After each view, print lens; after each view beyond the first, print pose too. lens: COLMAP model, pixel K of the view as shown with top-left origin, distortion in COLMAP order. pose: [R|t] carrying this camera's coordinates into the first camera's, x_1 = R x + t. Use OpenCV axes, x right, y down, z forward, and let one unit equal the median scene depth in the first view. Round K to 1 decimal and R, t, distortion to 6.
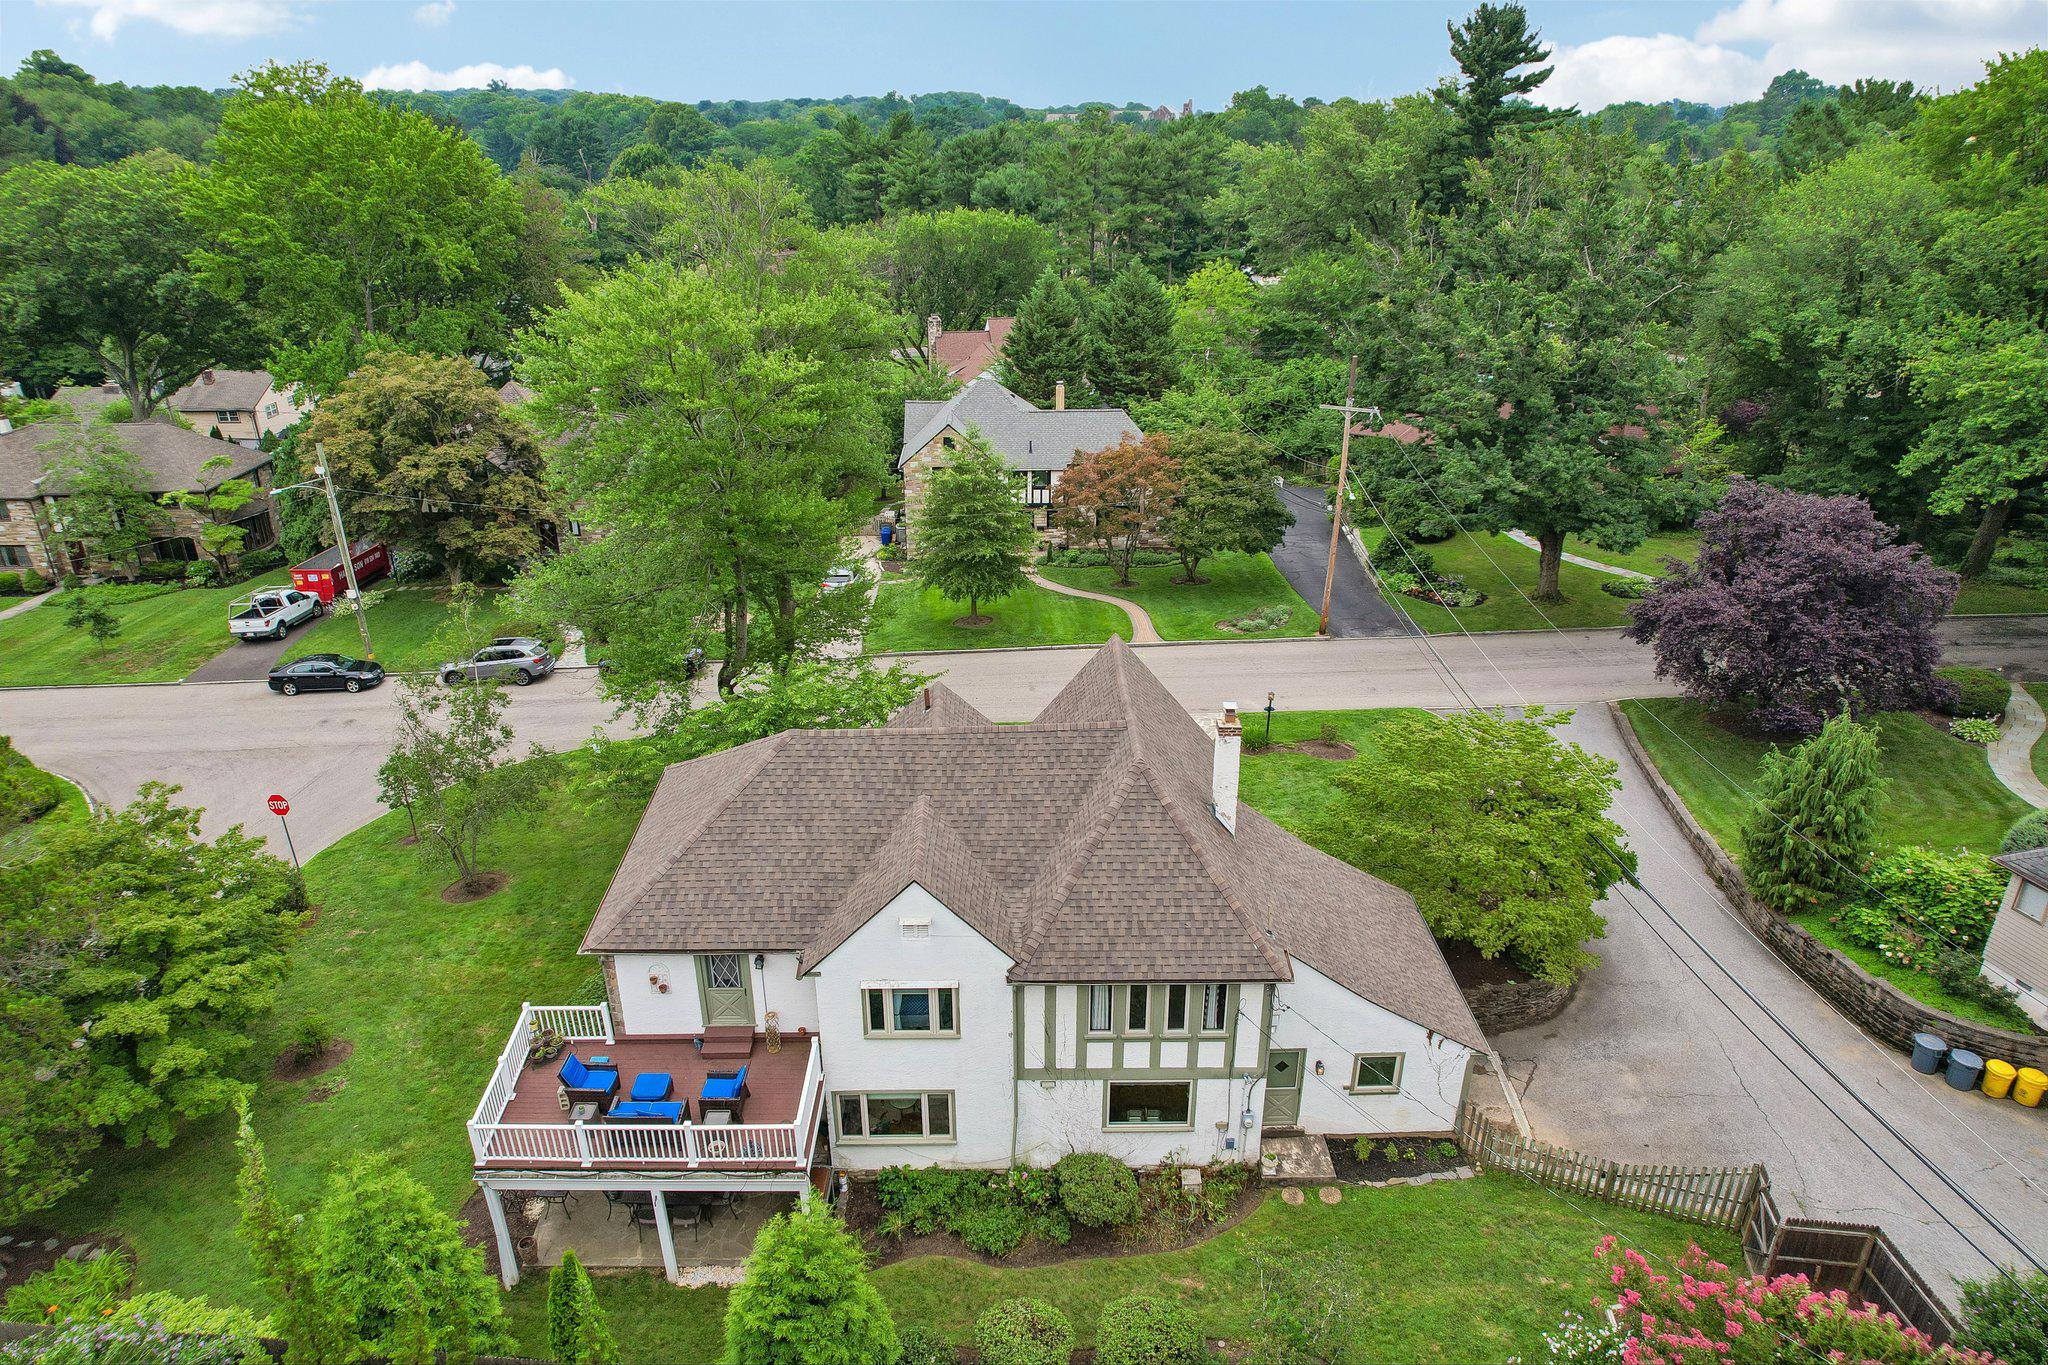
lens RADIAL K [[1312.5, 0, 1027.4], [0, 1312.5, 679.3], [0, 0, 1]] dist [-0.076153, 0.062636]
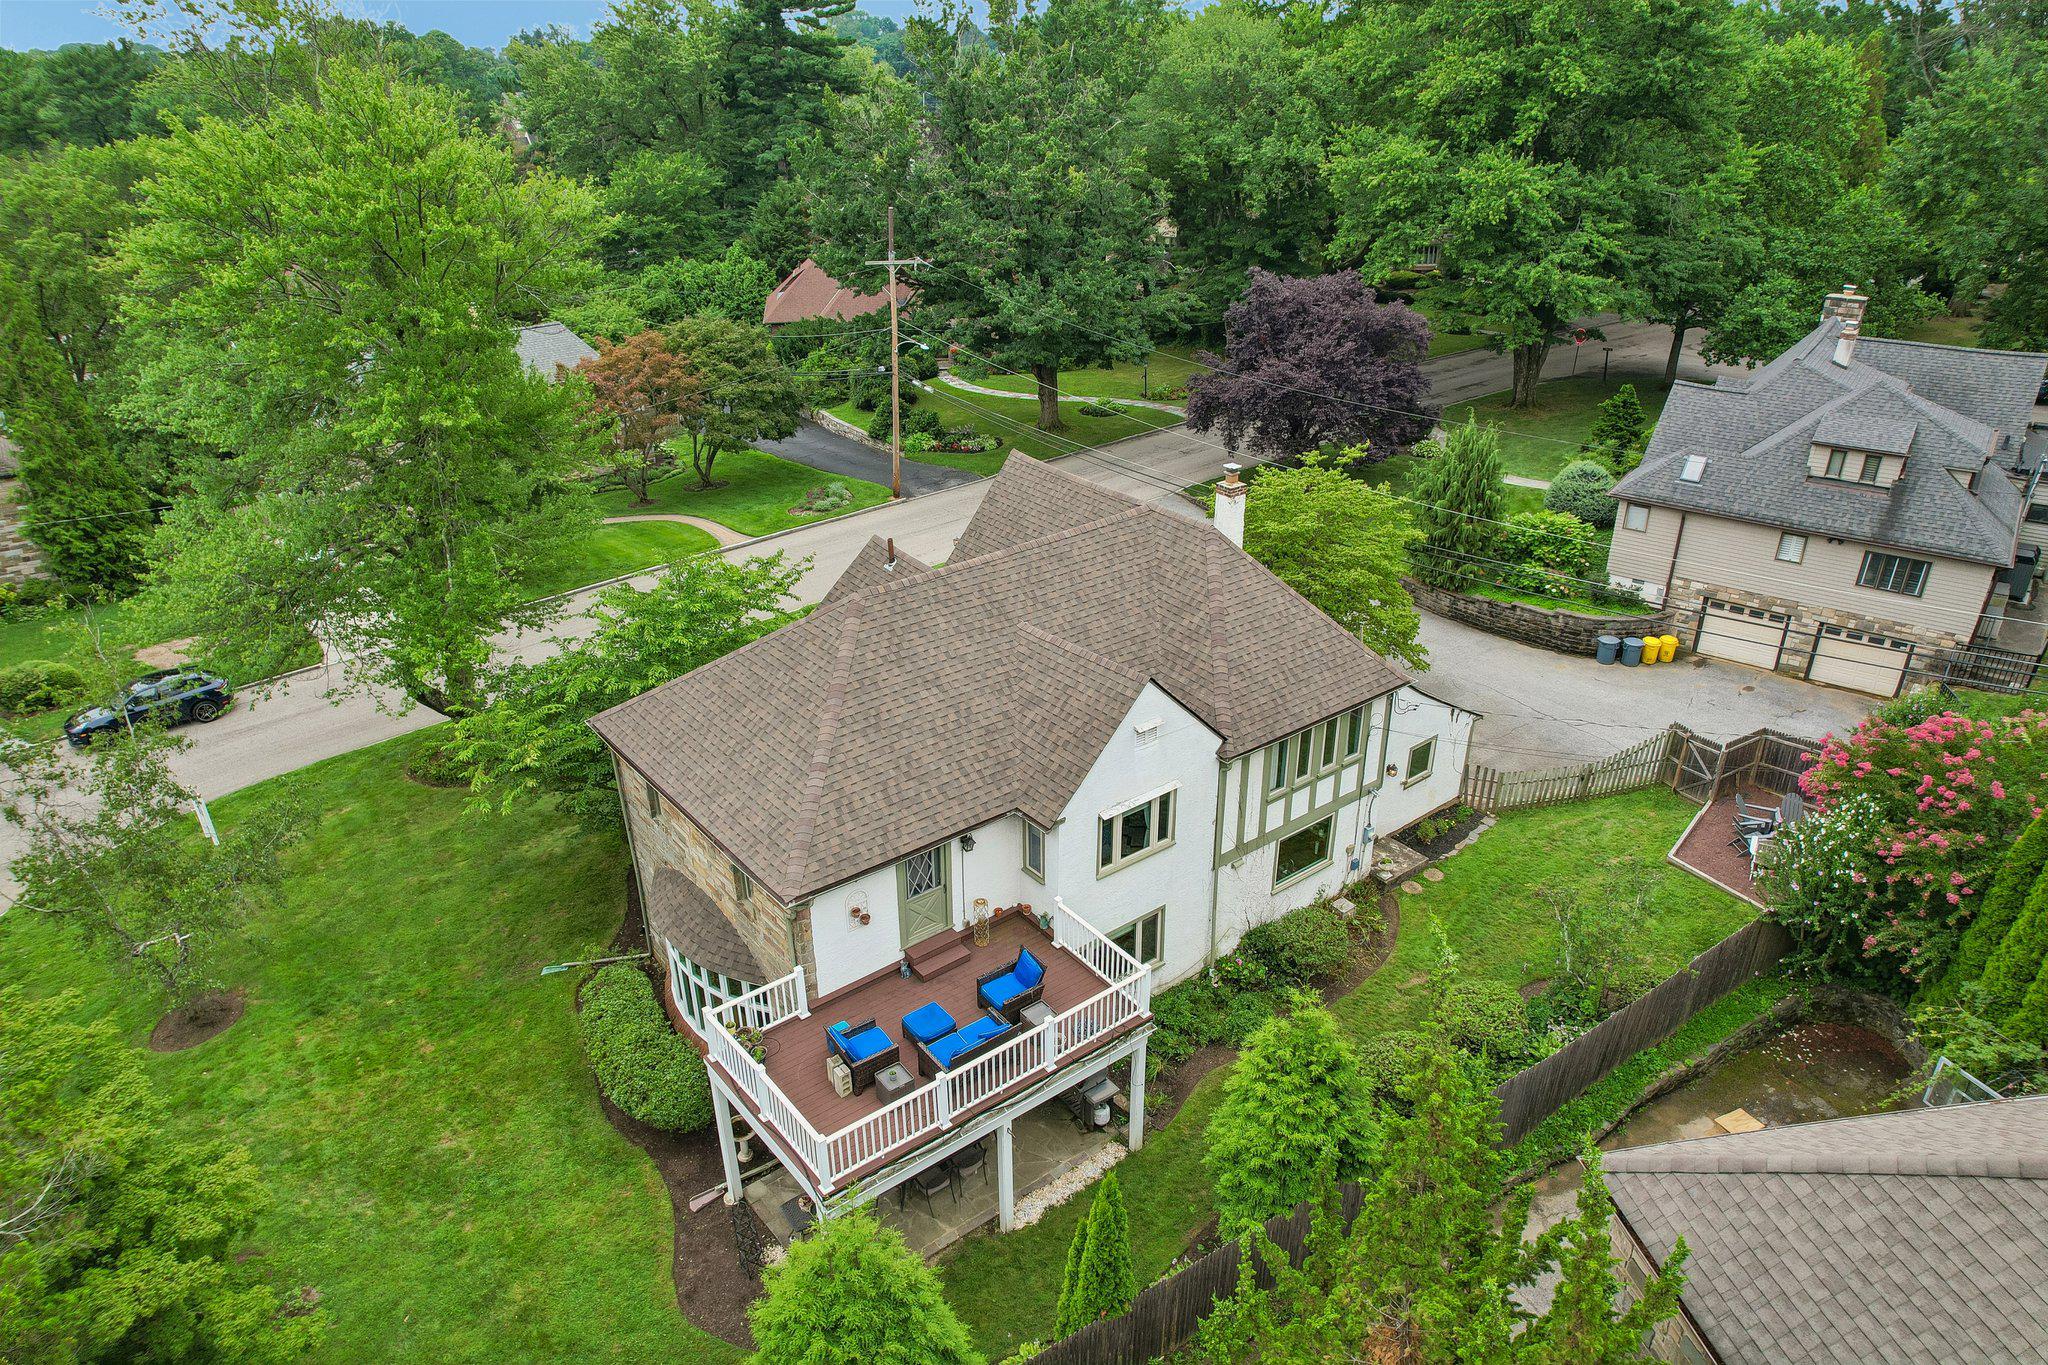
lens RADIAL K [[1312.5, 0, 1027.4], [0, 1312.5, 679.3], [0, 0, 1]] dist [-0.076153, 0.062636]
pose [[0.800093, -0.271237, 0.535053, -0.586439], [0.251144, 0.961465, 0.111852, 0.026545], [-0.544774, 0.044884, 0.837381, 0.248640]]
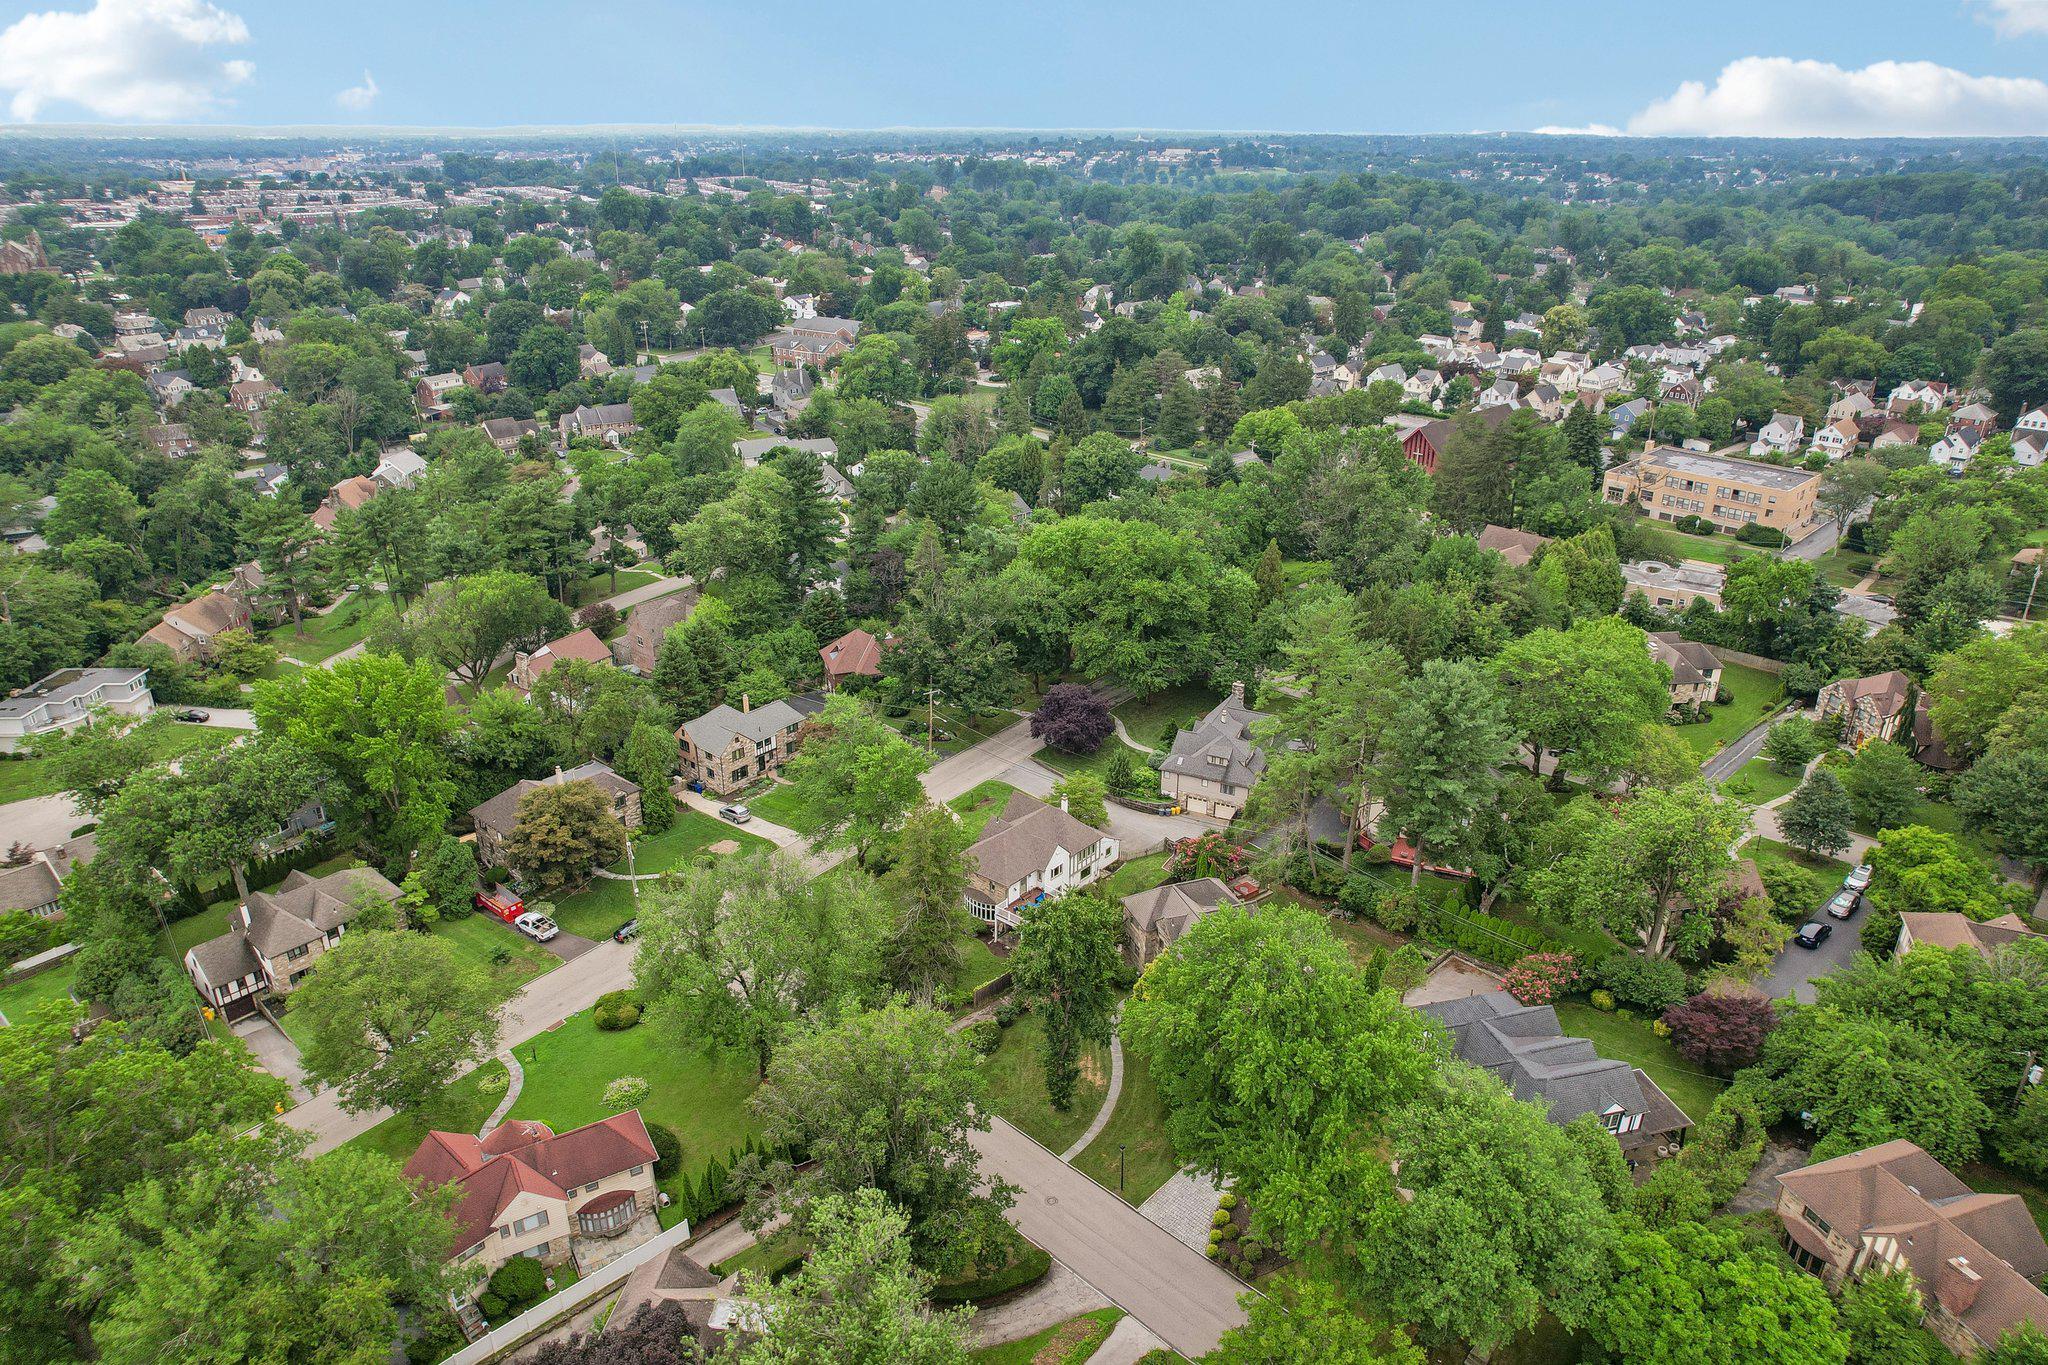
lens RADIAL K [[1312.5, 0, 1027.4], [0, 1312.5, 679.3], [0, 0, 1]] dist [-0.076153, 0.062636]
pose [[0.661368, -0.293128, 0.690412, -3.338006], [0.298755, 0.947255, 0.115989, -1.043738], [-0.687996, 0.129553, 0.714057, -2.575427]]
